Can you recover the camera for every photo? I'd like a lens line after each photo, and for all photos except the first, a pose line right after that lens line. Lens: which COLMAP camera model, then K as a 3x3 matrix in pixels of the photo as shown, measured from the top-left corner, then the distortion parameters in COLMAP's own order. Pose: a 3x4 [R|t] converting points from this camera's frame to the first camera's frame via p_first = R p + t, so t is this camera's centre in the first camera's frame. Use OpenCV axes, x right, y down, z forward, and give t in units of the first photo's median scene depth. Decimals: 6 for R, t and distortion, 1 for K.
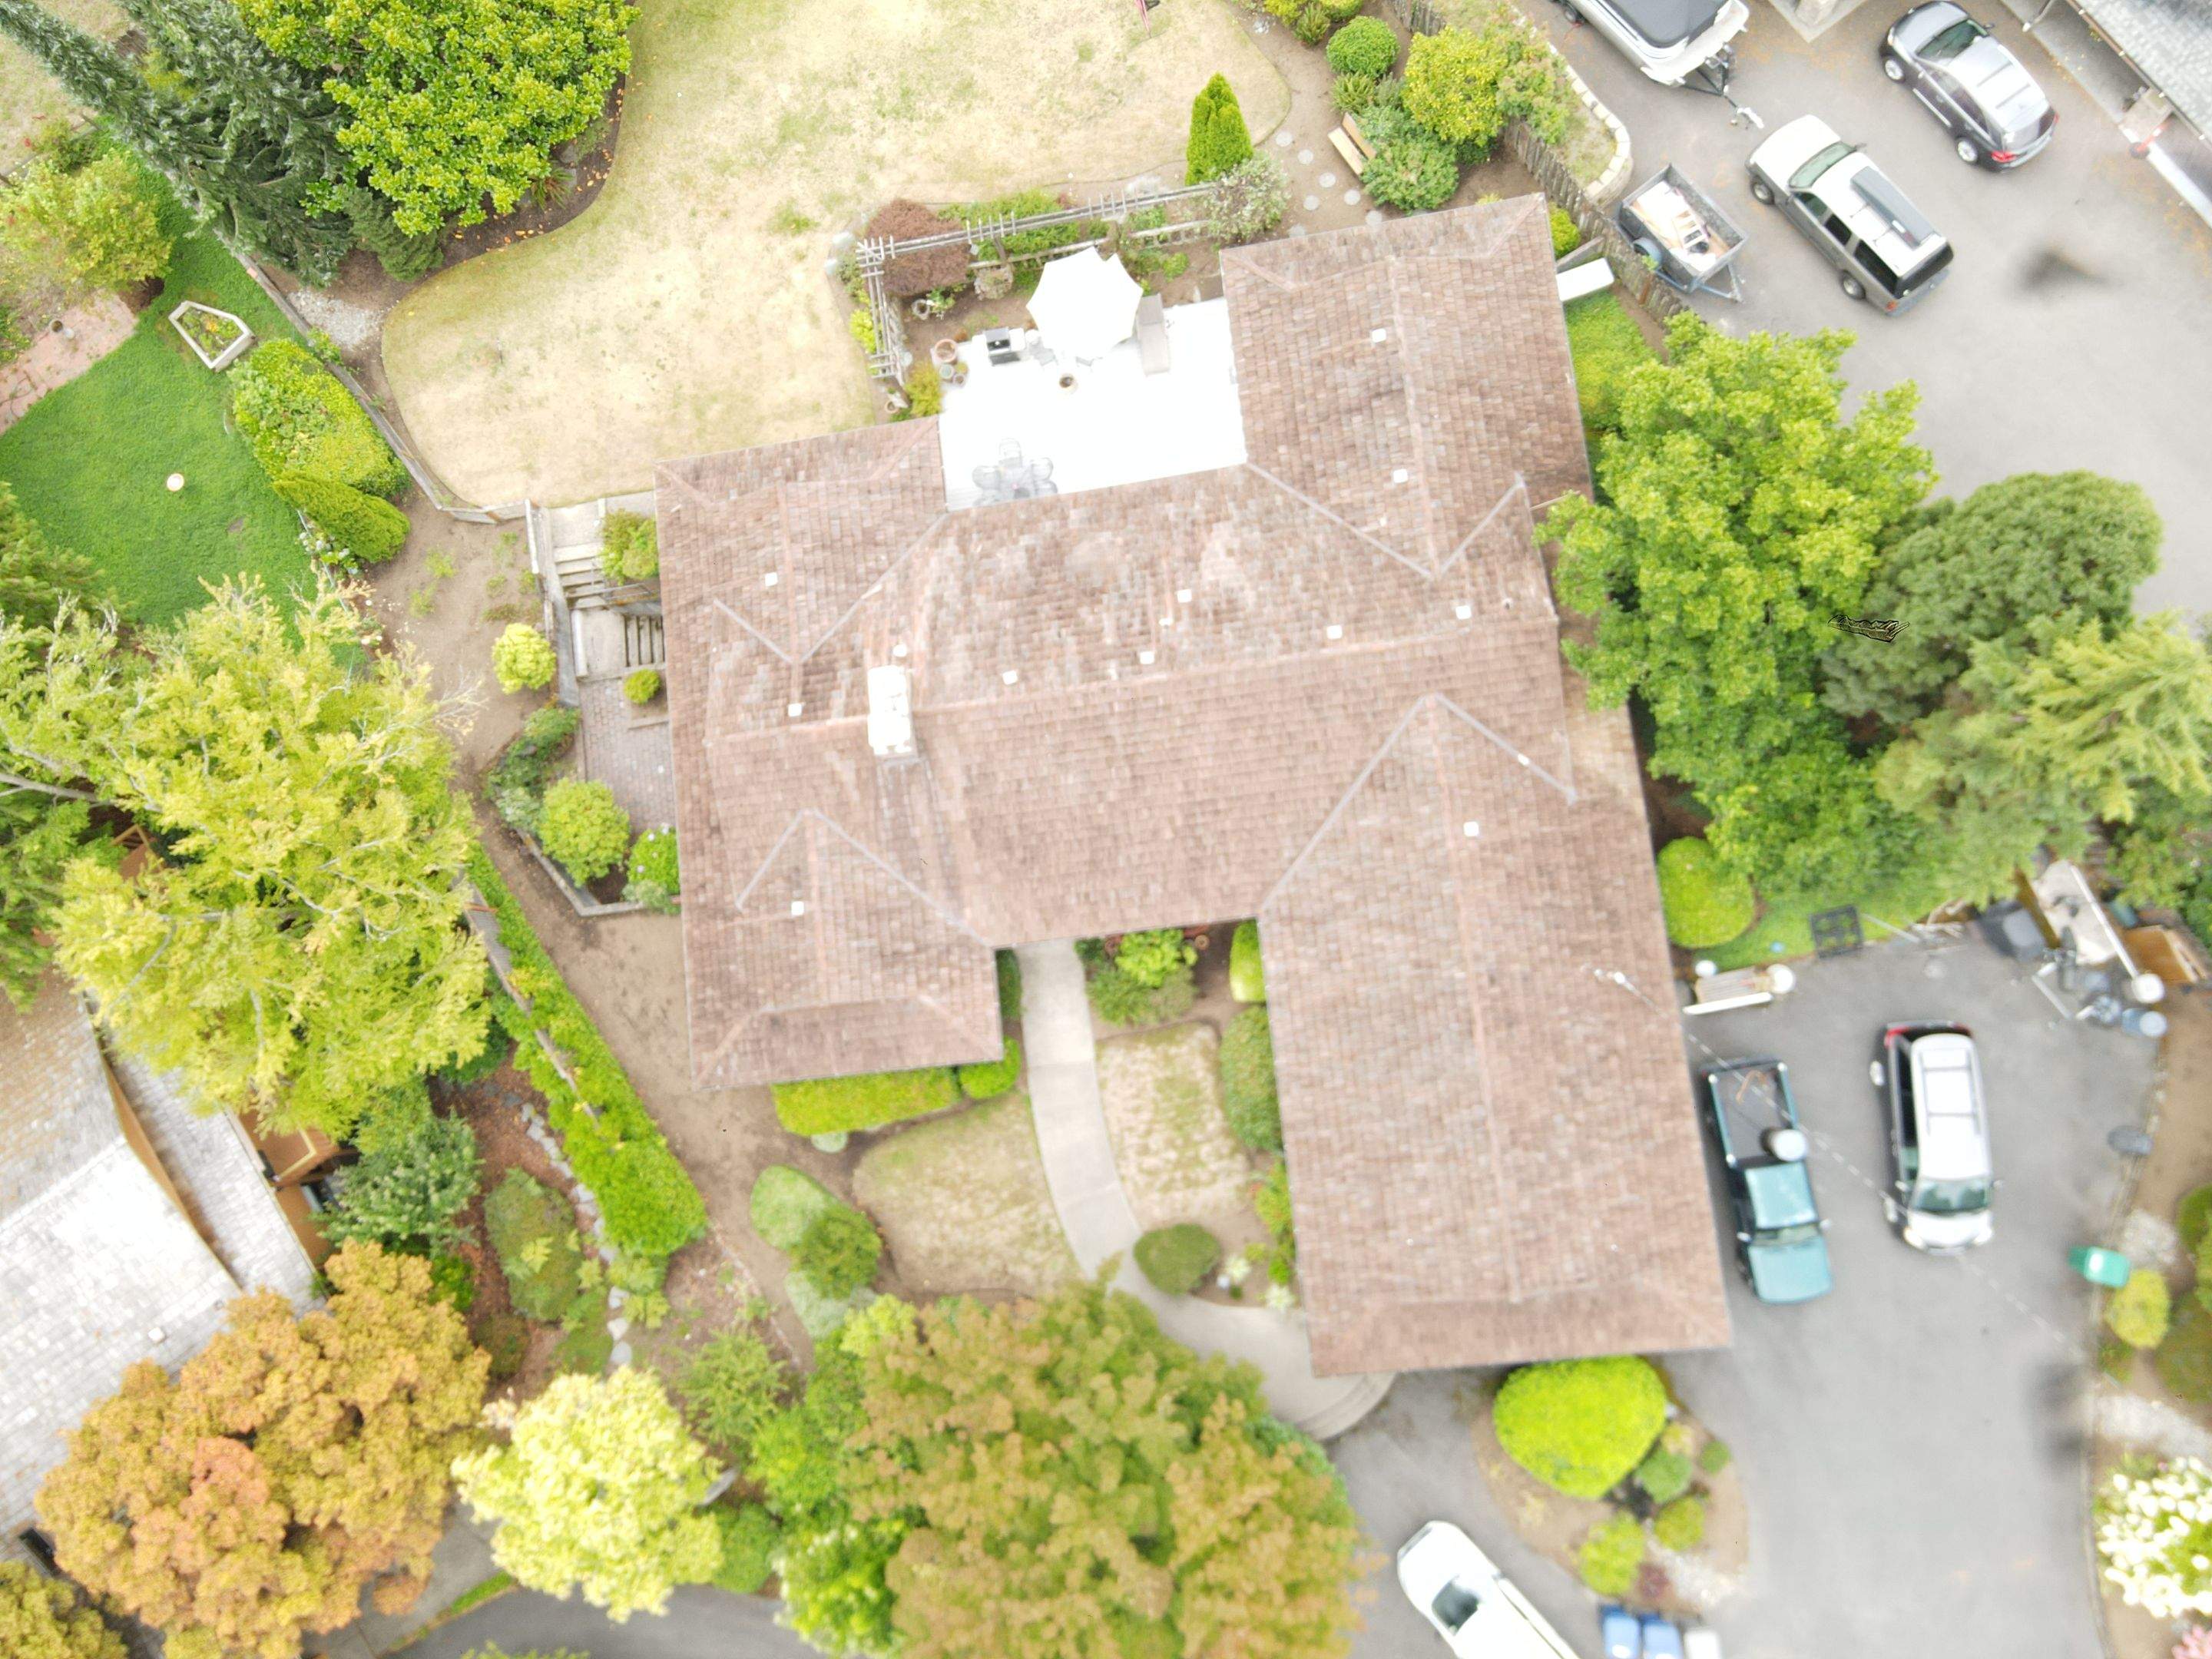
lens RADIAL K [[1720.3, 0, 1106.0], [0, 1720.3, 829.5], [0, 0, 1]] dist [0.010268, 0.004187]
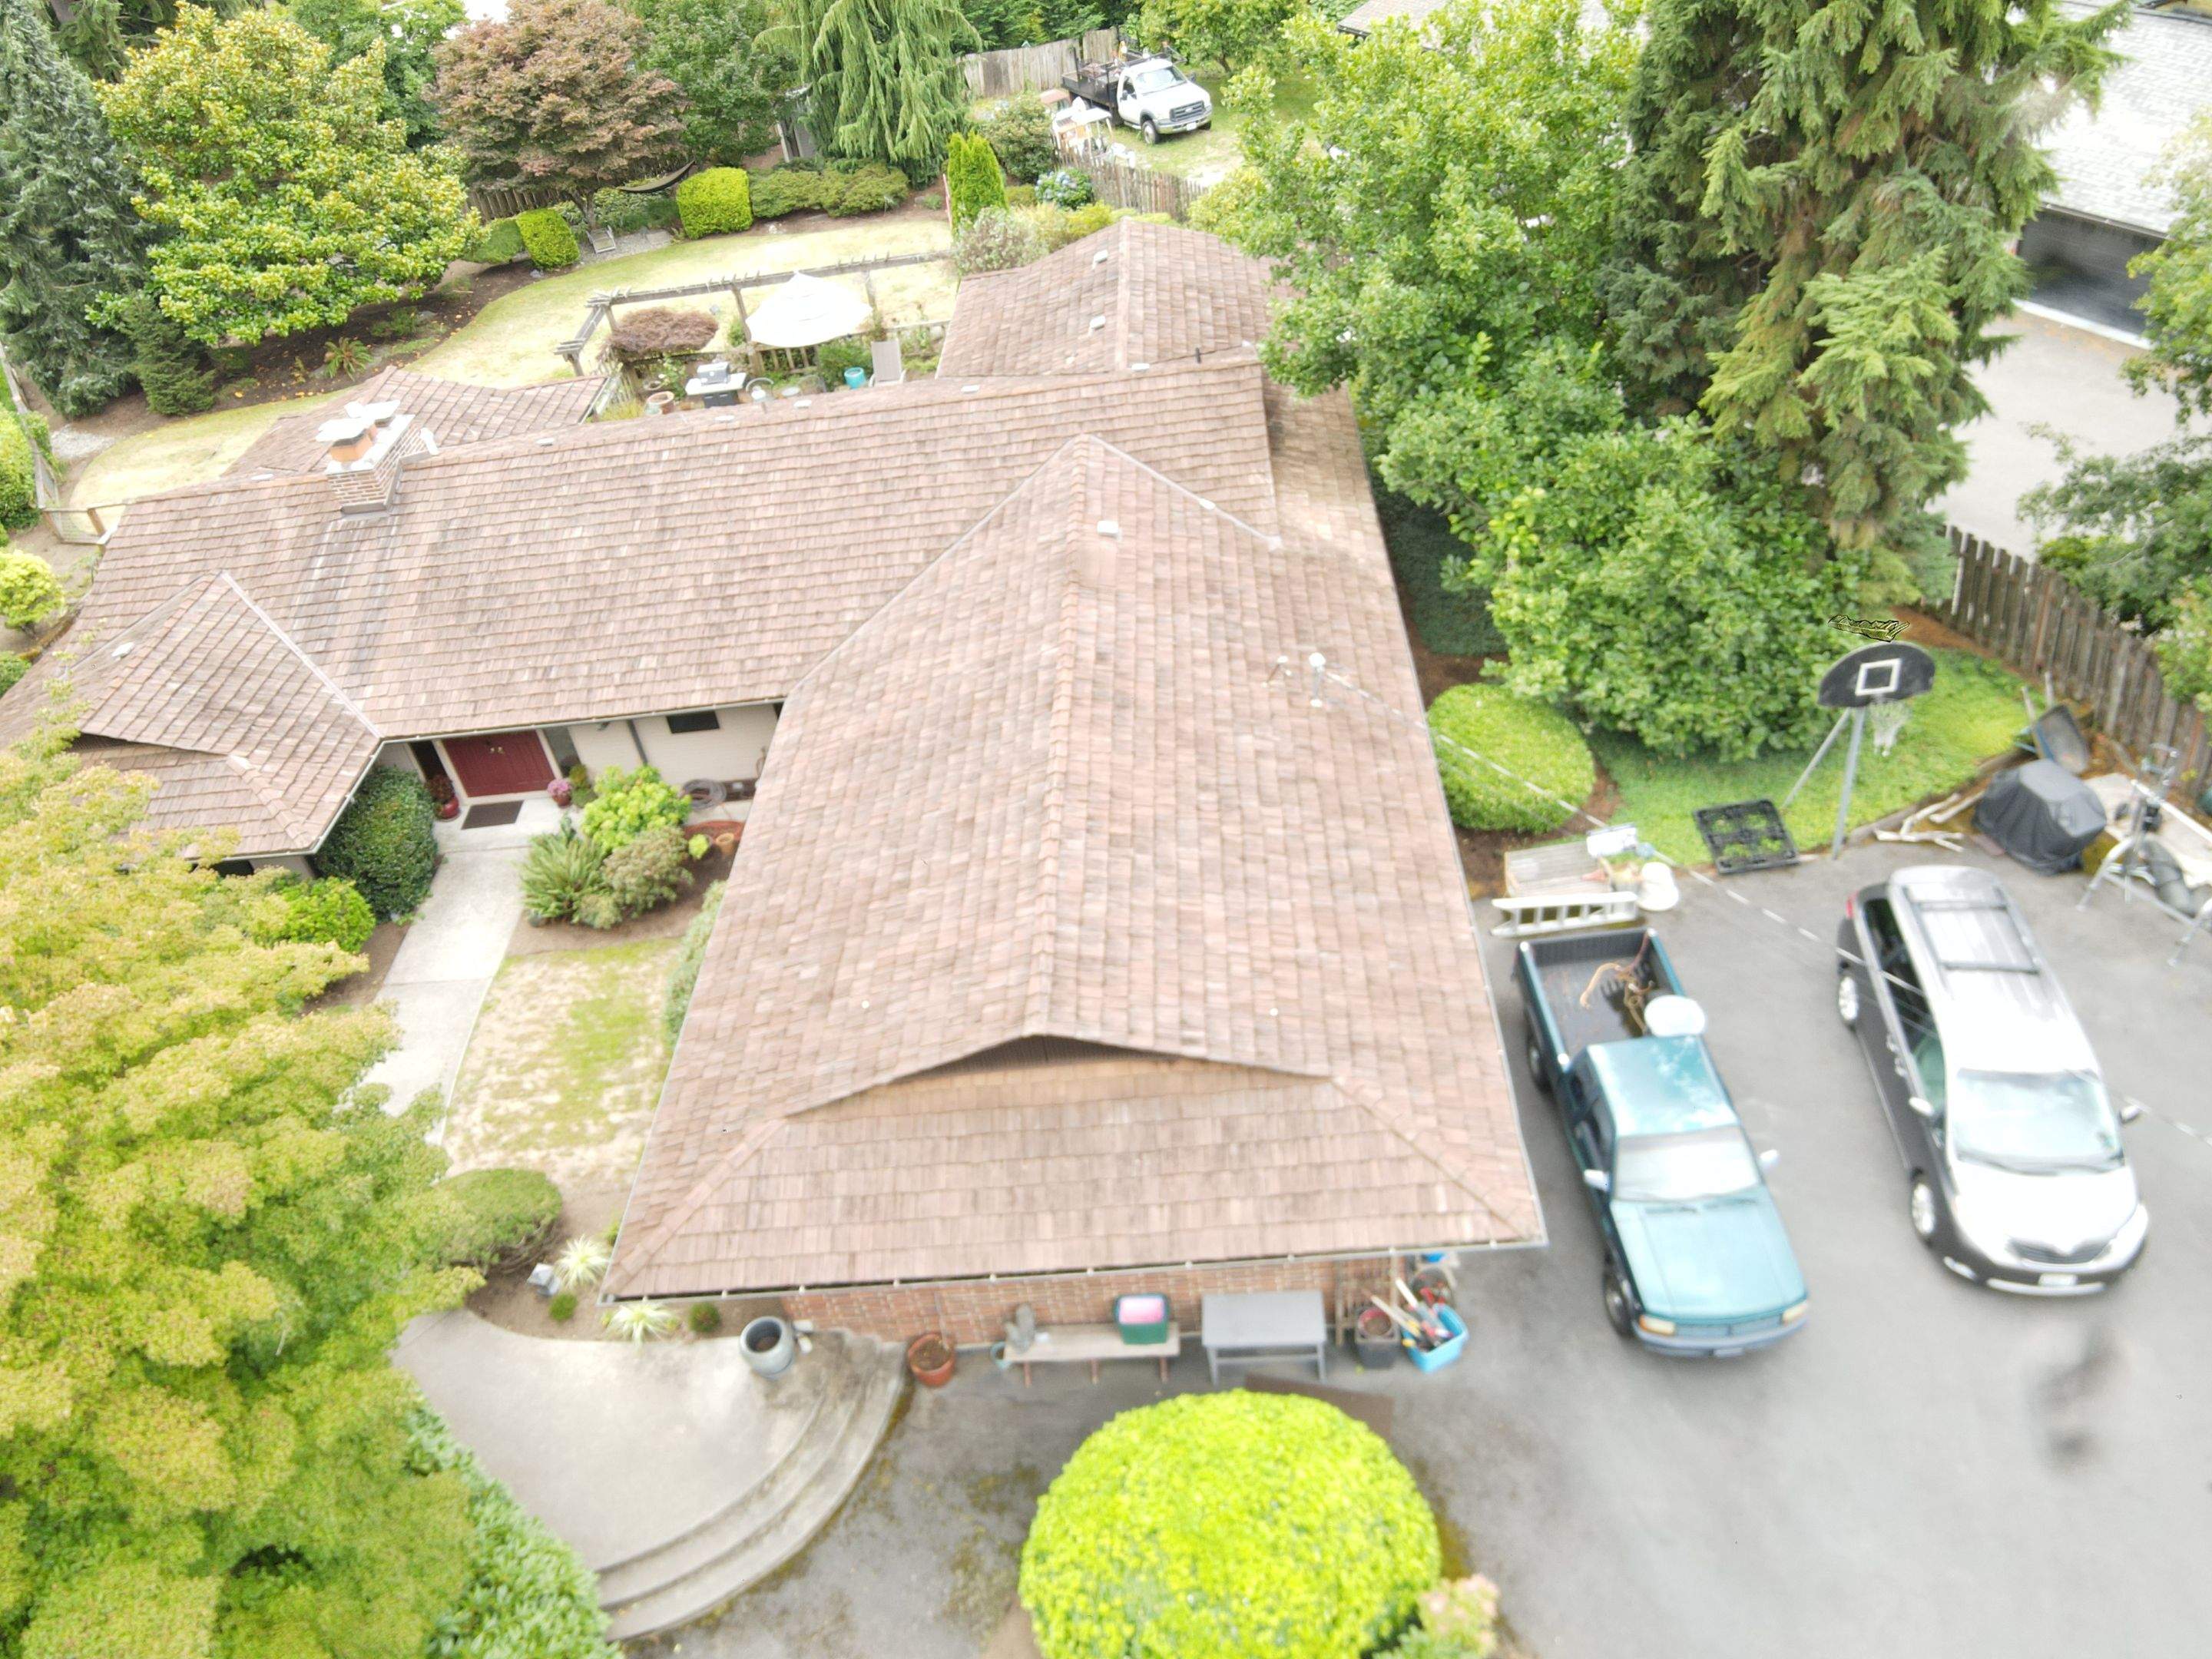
lens RADIAL K [[1720.3, 0, 1106.0], [0, 1720.3, 829.5], [0, 0, 1]] dist [0.010268, 0.004187]
pose [[0.989746, 0.082009, -0.116949, 0.281100], [-0.141308, 0.681652, -0.717902, 0.519962], [0.020844, 0.727066, 0.686251, 0.598449]]
